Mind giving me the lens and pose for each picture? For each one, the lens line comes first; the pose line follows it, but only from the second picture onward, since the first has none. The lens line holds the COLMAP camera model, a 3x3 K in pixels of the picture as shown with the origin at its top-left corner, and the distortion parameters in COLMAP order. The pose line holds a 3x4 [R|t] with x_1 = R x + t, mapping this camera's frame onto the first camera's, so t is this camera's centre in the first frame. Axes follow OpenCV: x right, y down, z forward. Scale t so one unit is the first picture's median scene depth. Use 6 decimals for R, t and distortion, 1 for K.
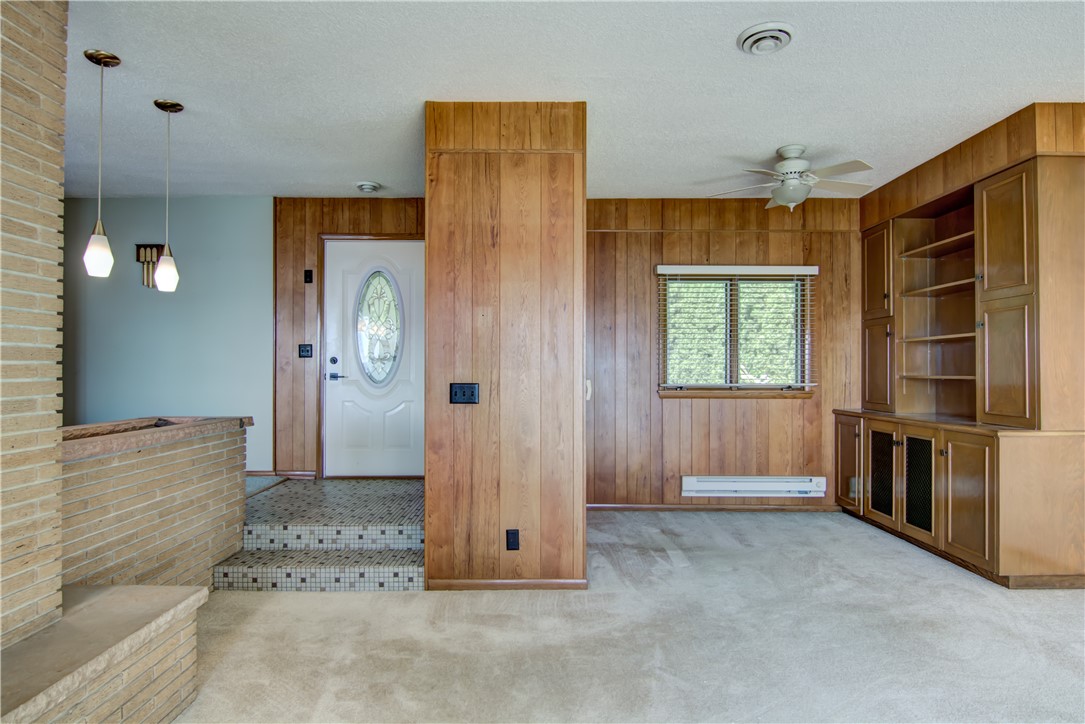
lens RADIAL K [[617.0, 0, 543.0], [0, 617.0, 364.3], [0, 0, 1]] dist [0.000958, -0.002587]
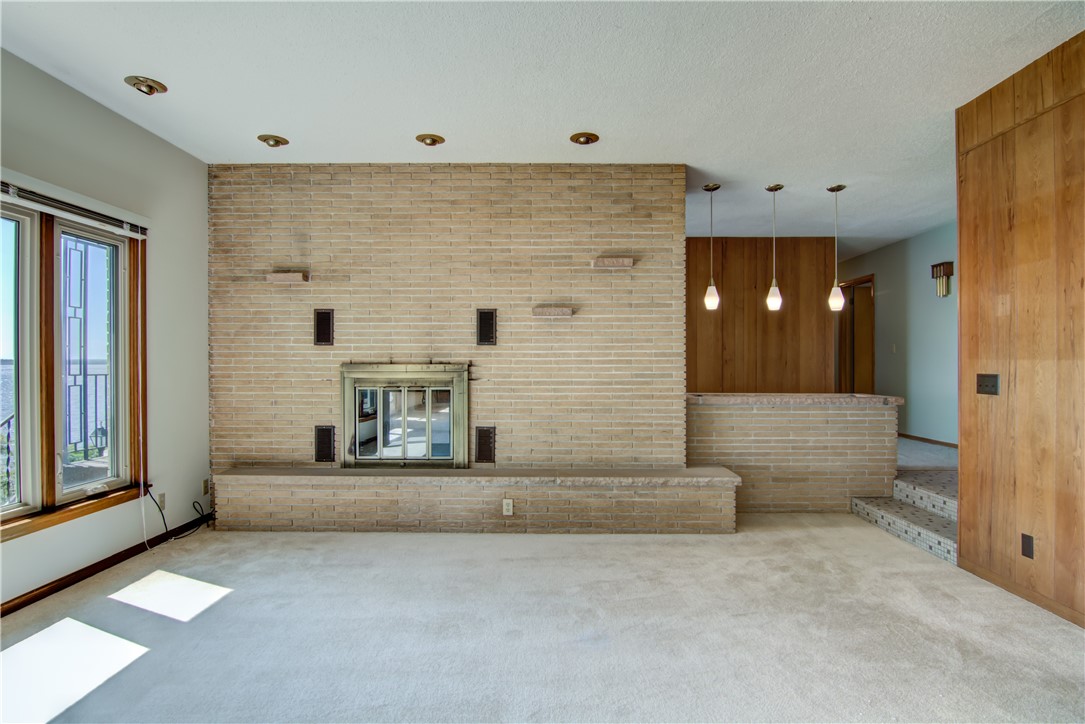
lens RADIAL K [[557.0, 0, 542.8], [0, 557.0, 363.1], [0, 0, 1]] dist [-0.007121, -0.004371]
pose [[-0.017672, -0.001018, -0.999843, 0.780679], [0.009111, 0.999958, -0.001179, 0.007659], [0.999802, -0.009130, -0.017662, 0.297893]]
